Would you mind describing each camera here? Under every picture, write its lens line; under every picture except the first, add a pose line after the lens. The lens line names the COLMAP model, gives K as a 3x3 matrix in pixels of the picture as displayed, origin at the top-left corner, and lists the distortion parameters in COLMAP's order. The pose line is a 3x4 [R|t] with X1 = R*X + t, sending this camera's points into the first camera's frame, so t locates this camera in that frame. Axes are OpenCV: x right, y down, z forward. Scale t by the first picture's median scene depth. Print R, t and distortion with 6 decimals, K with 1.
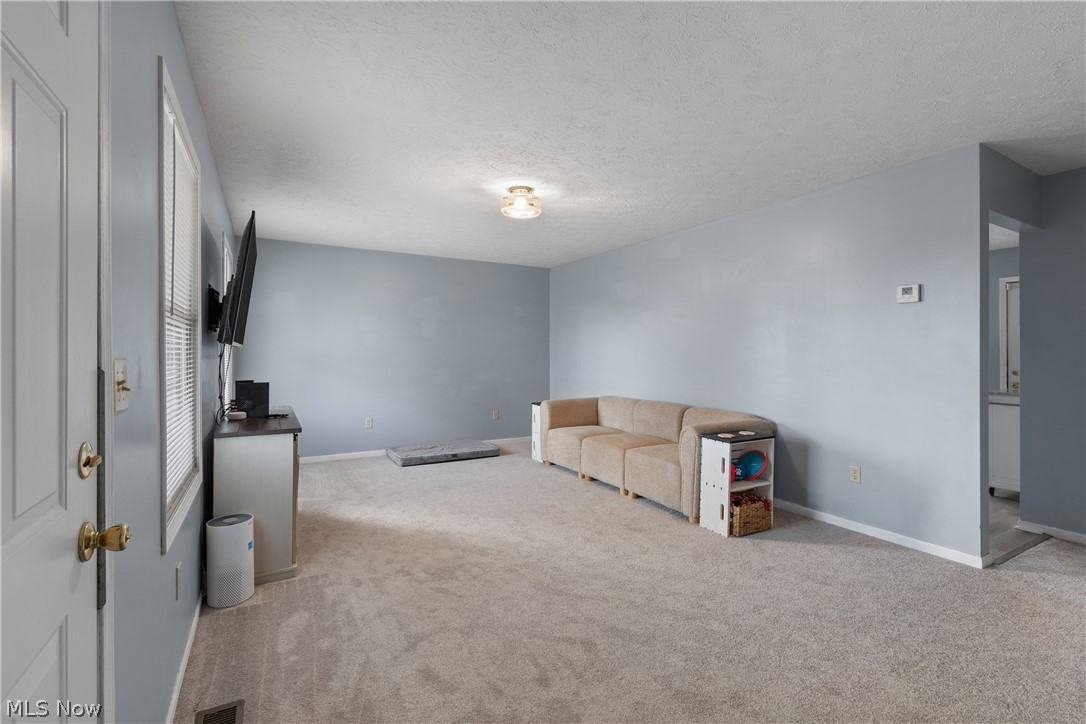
lens RADIAL K [[481.2, 0, 539.2], [0, 481.2, 354.3], [0, 0, 1]] dist [-0.000422, -0.000588]
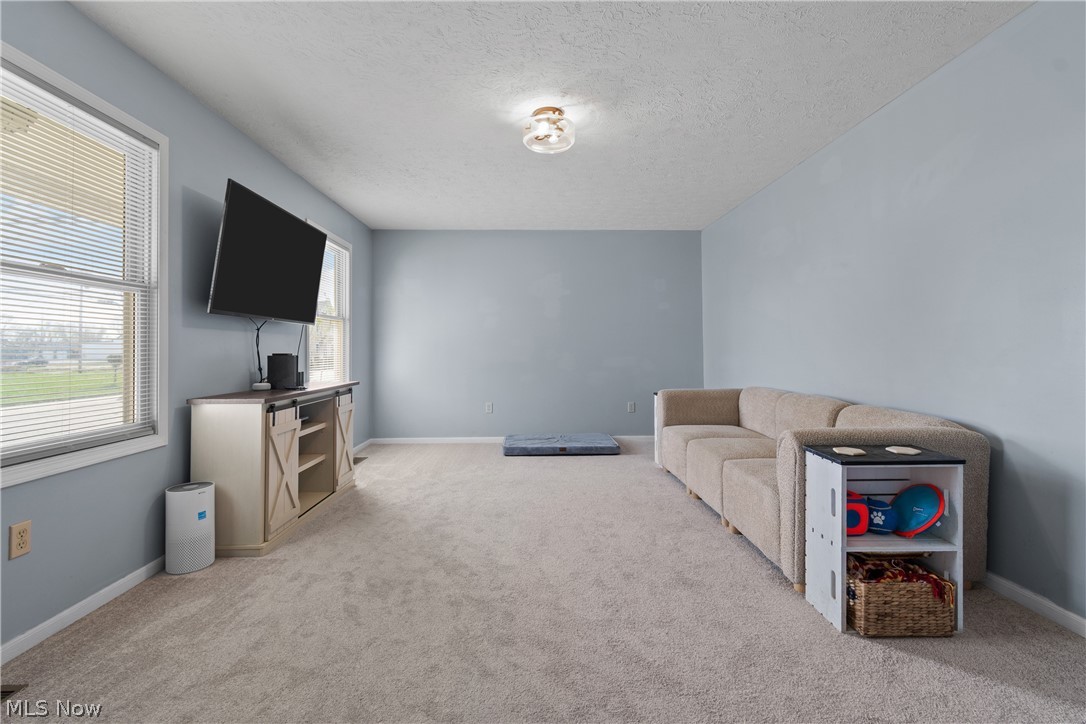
lens RADIAL K [[481.7, 0, 544.3], [0, 481.7, 341.1], [0, 0, 1]] dist [-0.000102, -0.001025]
pose [[0.884940, -0.014063, -0.465492, 0.333756], [0.005693, 0.999796, -0.019382, 0.046804], [0.465670, 0.014502, 0.884840, 0.319532]]
